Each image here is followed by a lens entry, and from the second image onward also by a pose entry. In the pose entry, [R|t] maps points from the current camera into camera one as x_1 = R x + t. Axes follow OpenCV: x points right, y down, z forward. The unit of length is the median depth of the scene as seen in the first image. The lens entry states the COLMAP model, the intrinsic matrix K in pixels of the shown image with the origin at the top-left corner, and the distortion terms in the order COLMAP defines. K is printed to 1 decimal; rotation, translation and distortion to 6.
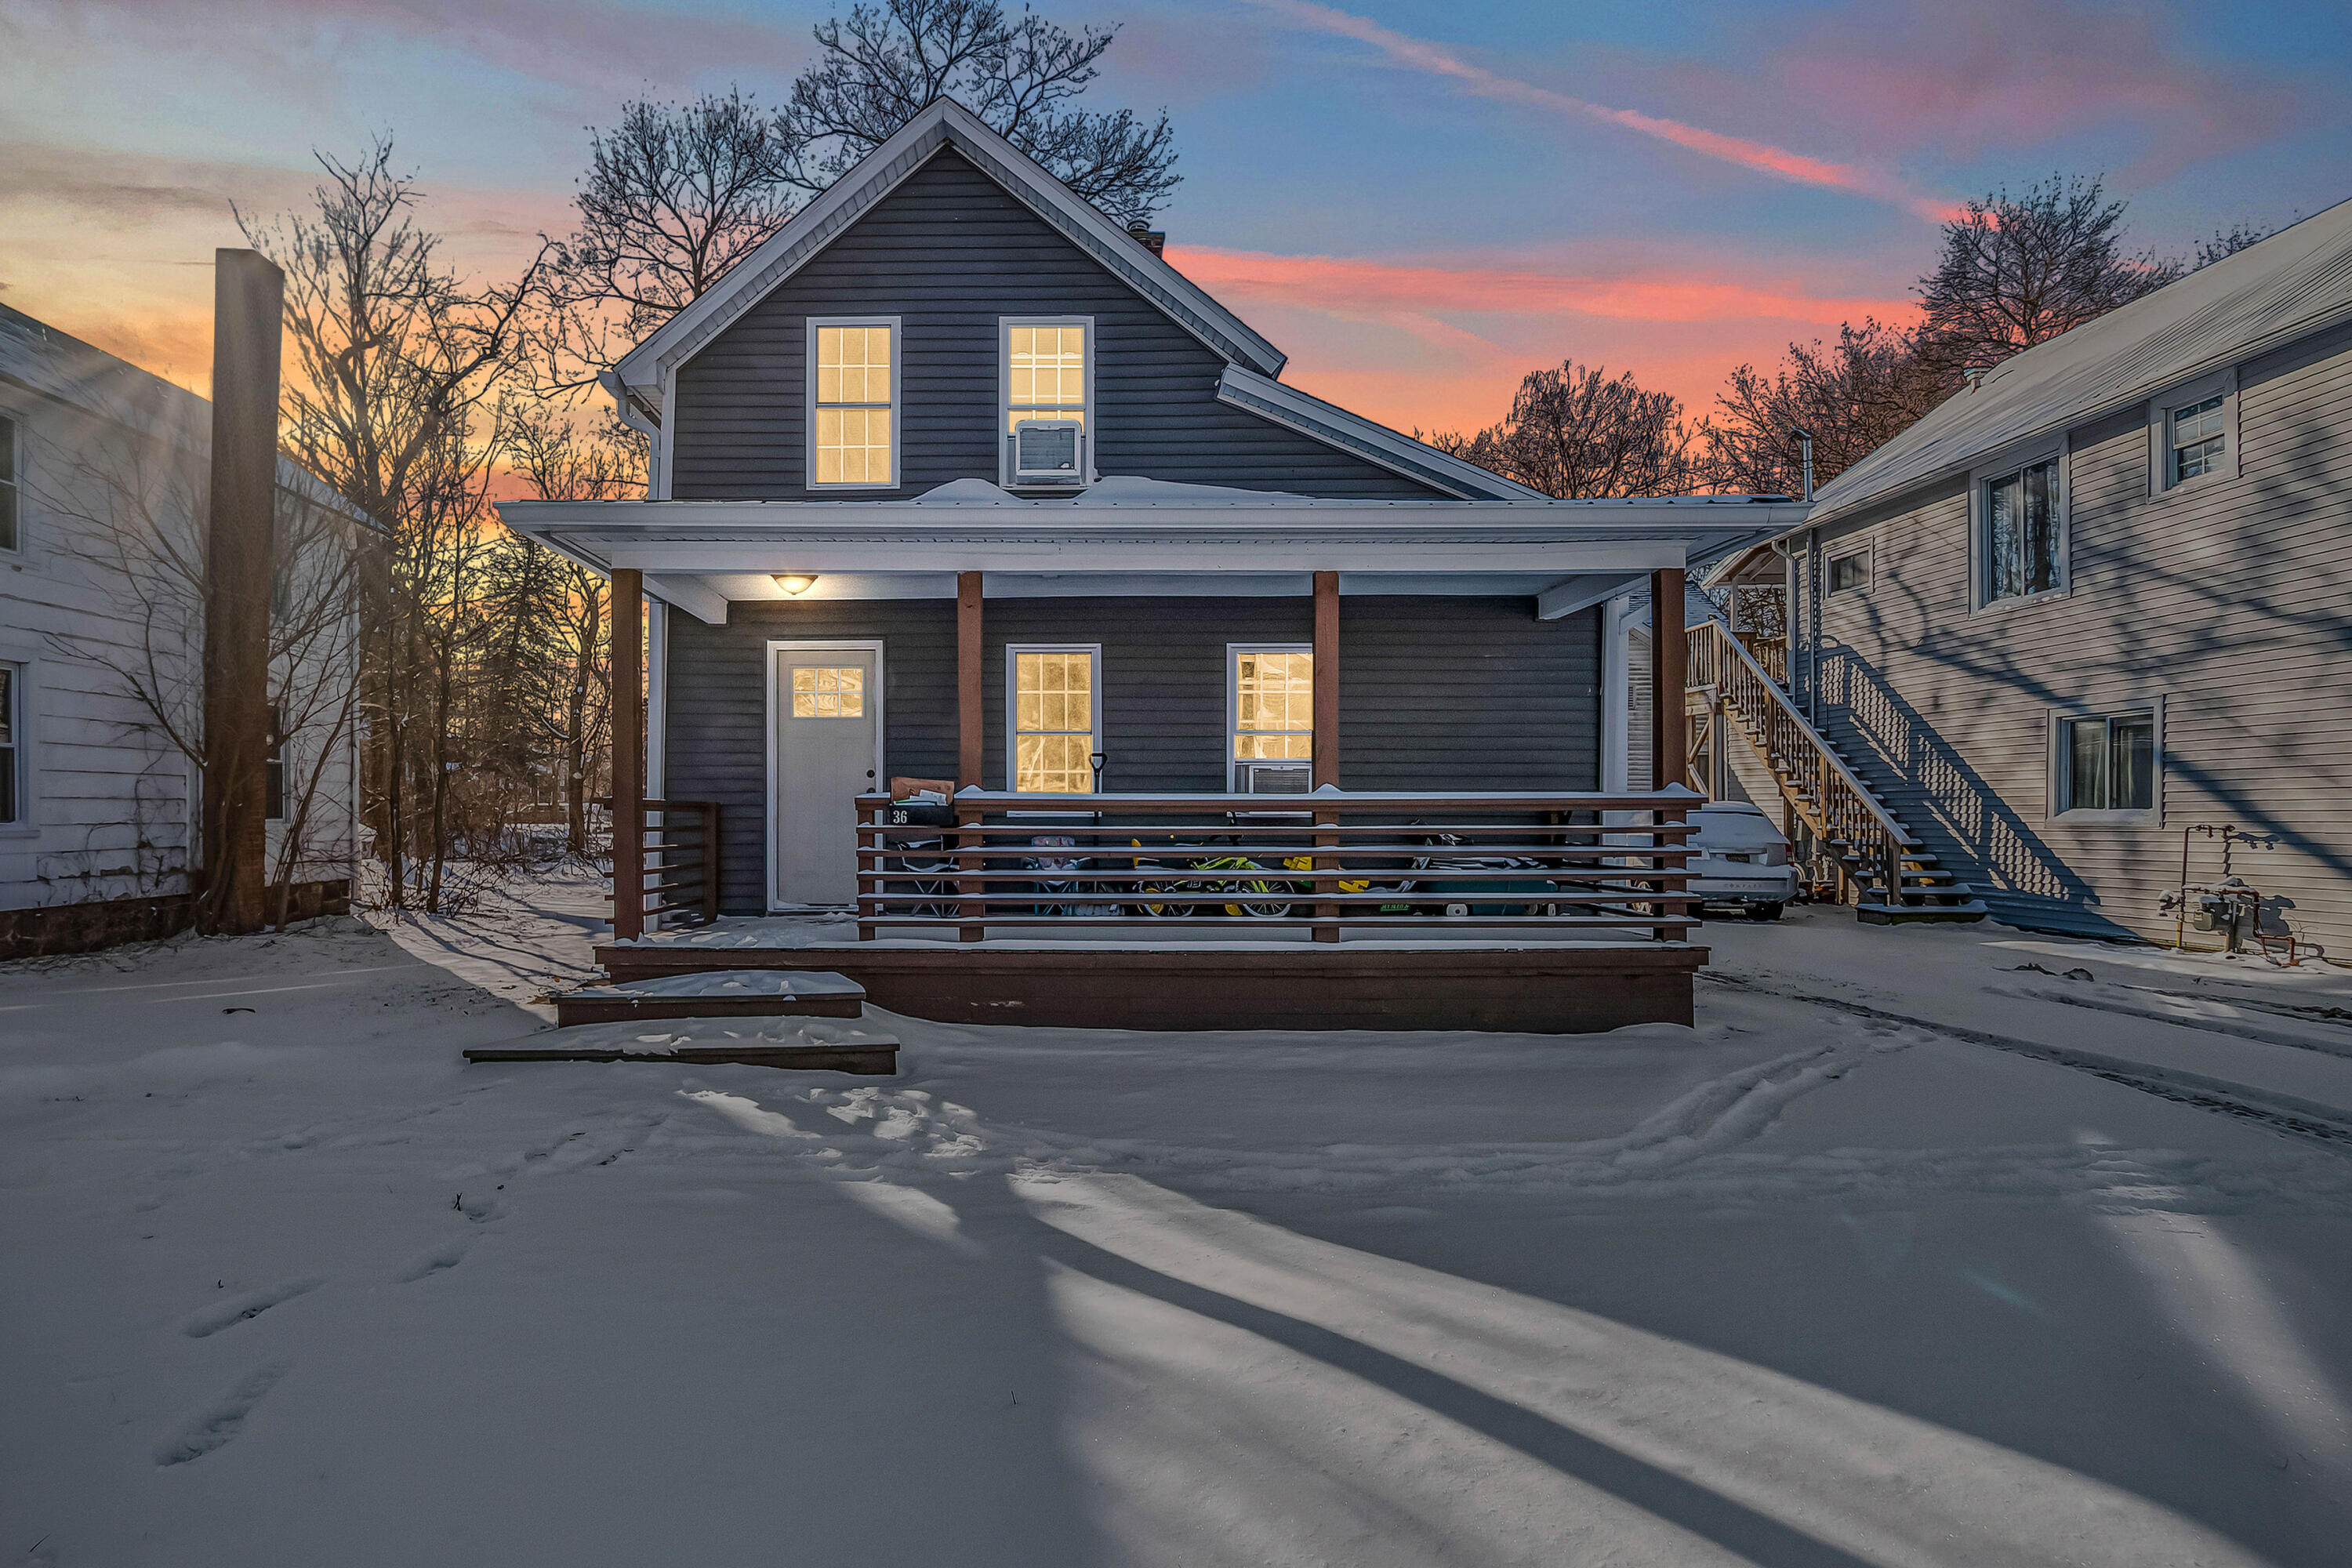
lens RADIAL K [[1161.5, 0, 1133.3], [0, 1161.5, 820.9], [0, 0, 1]] dist [0.021721, 0.000915]
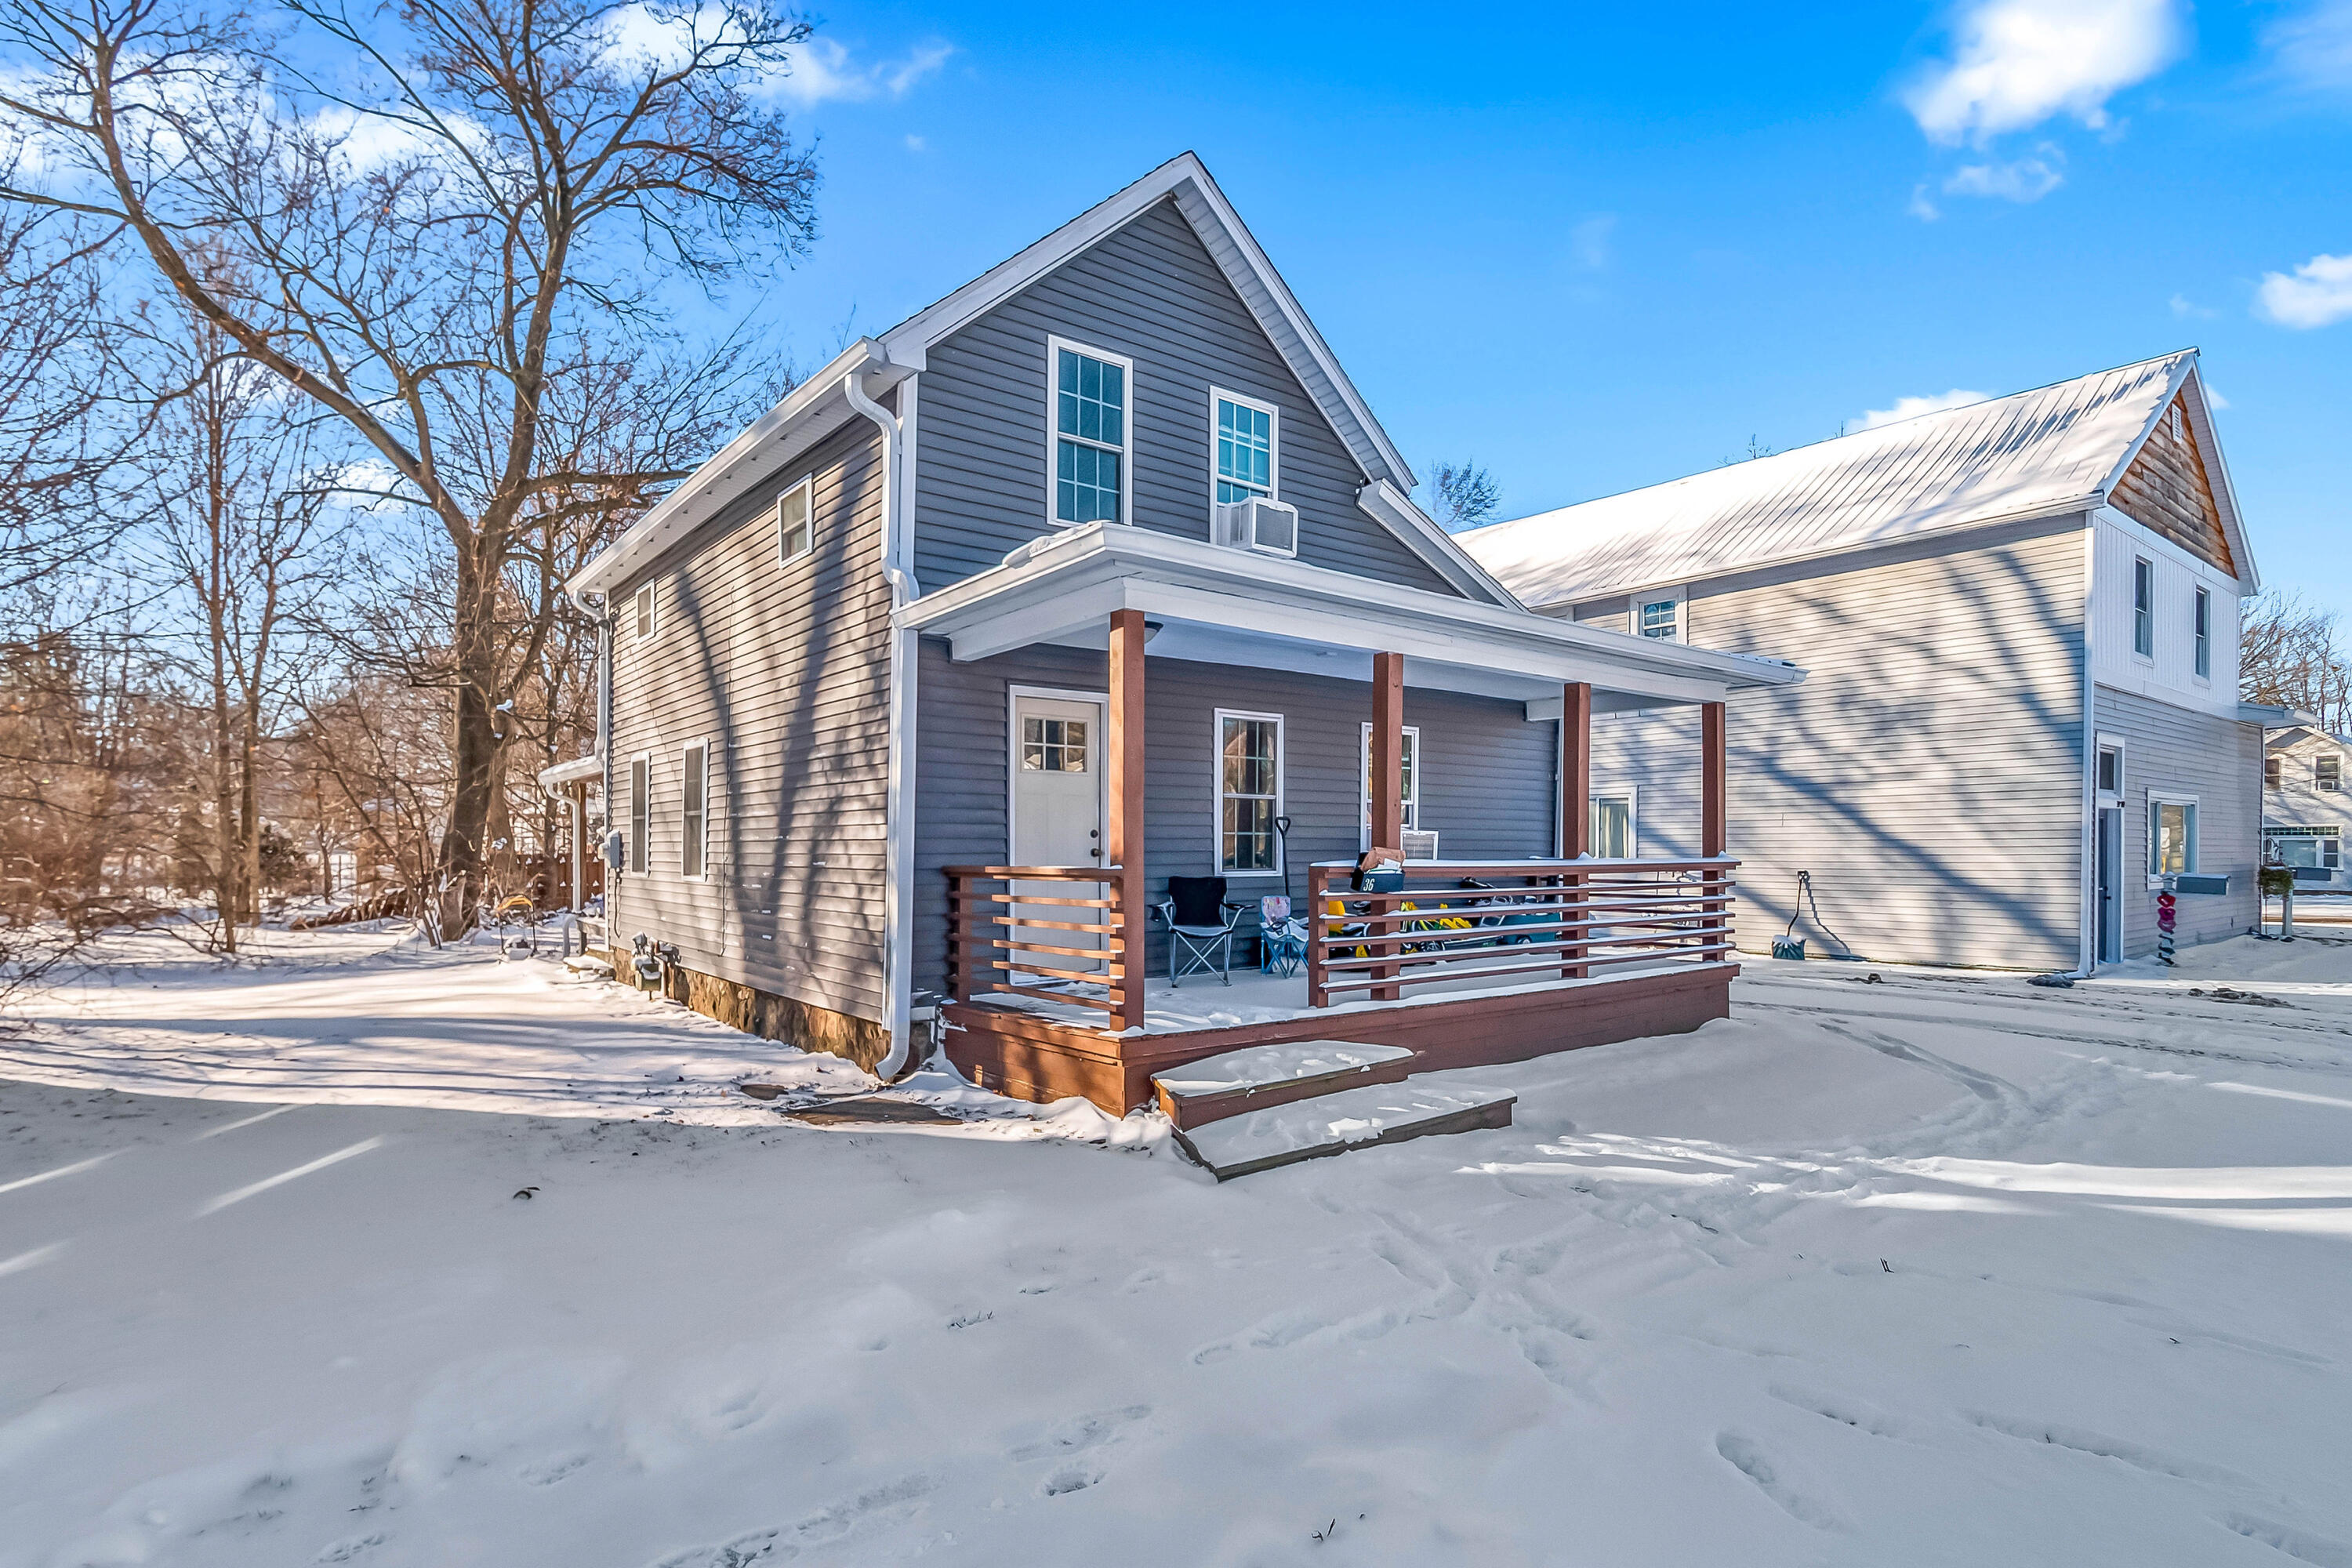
lens RADIAL K [[1161.5, 0, 1135.4], [0, 1161.5, 861.8], [0, 0, 1]] dist [0.021721, 0.000915]
pose [[0.787168, -0.006359, 0.616705, -0.806955], [-0.005856, 0.999825, 0.017784, -0.035532], [-0.616710, -0.017611, 0.786993, 0.240160]]
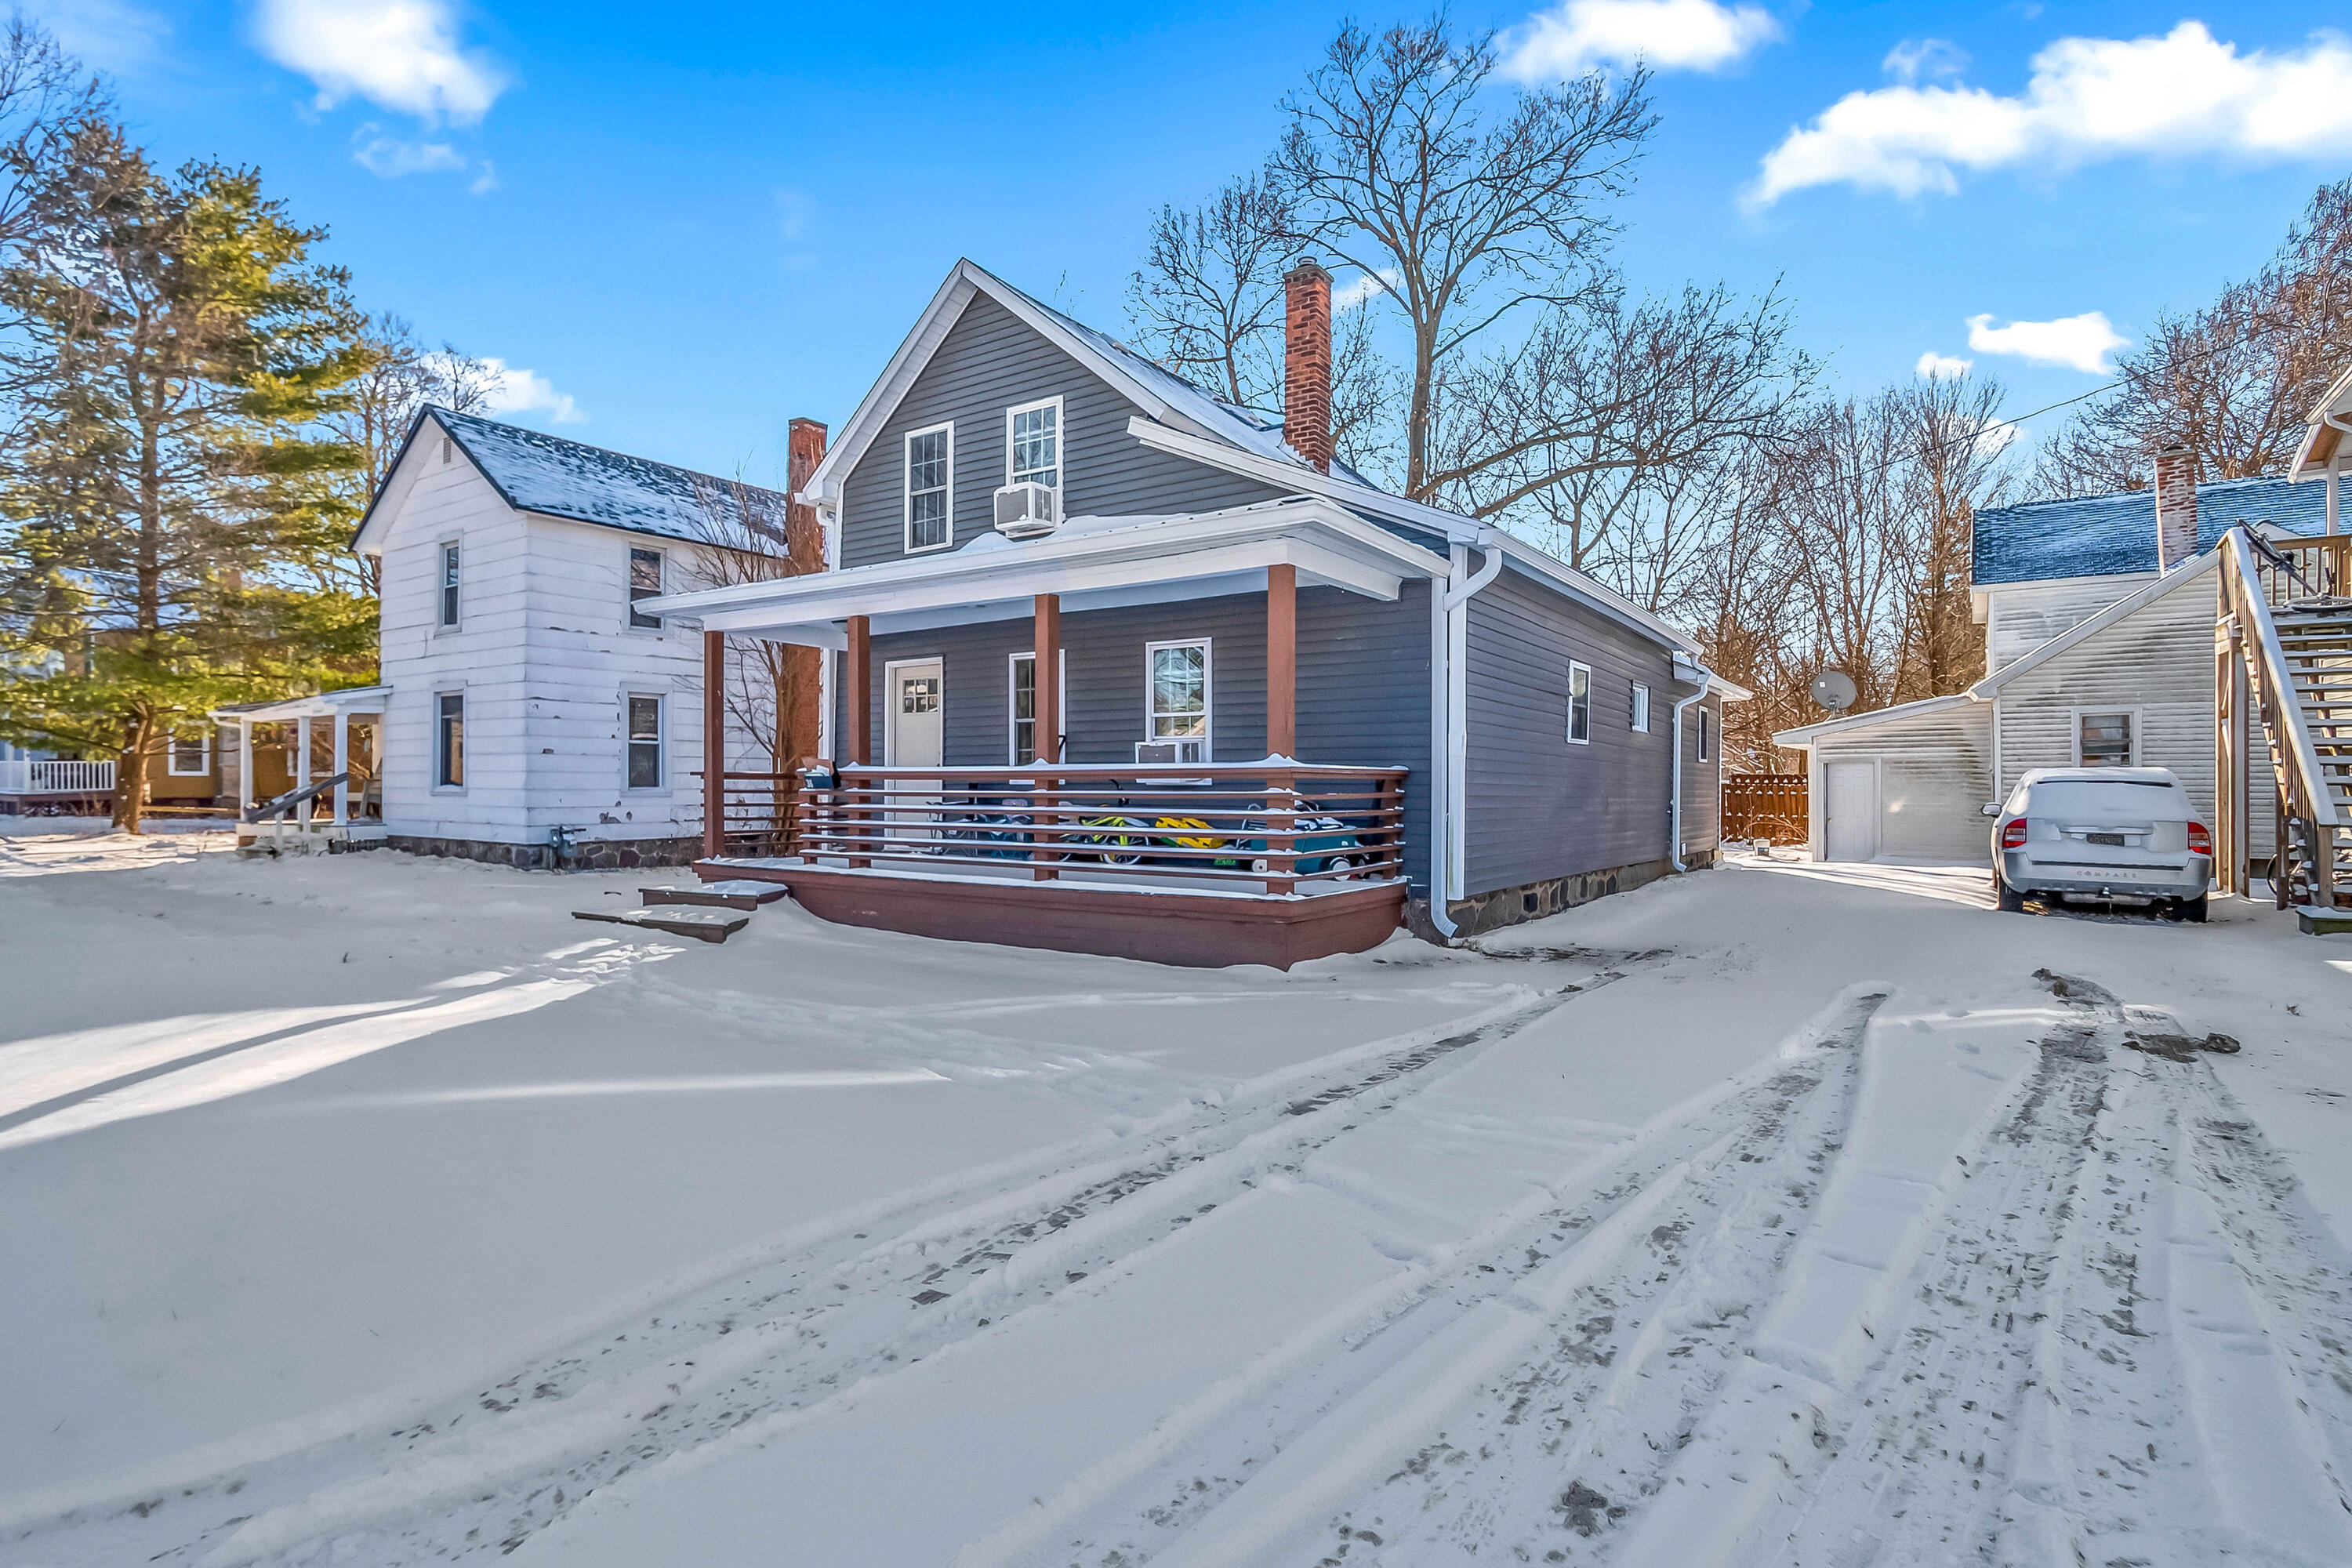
lens RADIAL K [[1161.5, 0, 1159.4], [0, 1161.5, 783.3], [0, 0, 1]] dist [0.021721, 0.000915]
pose [[0.835604, 0.000476, -0.549333, 0.798454], [-0.002310, 0.999994, -0.002647, -0.001402], [0.549328, 0.003481, 0.835599, -0.014200]]
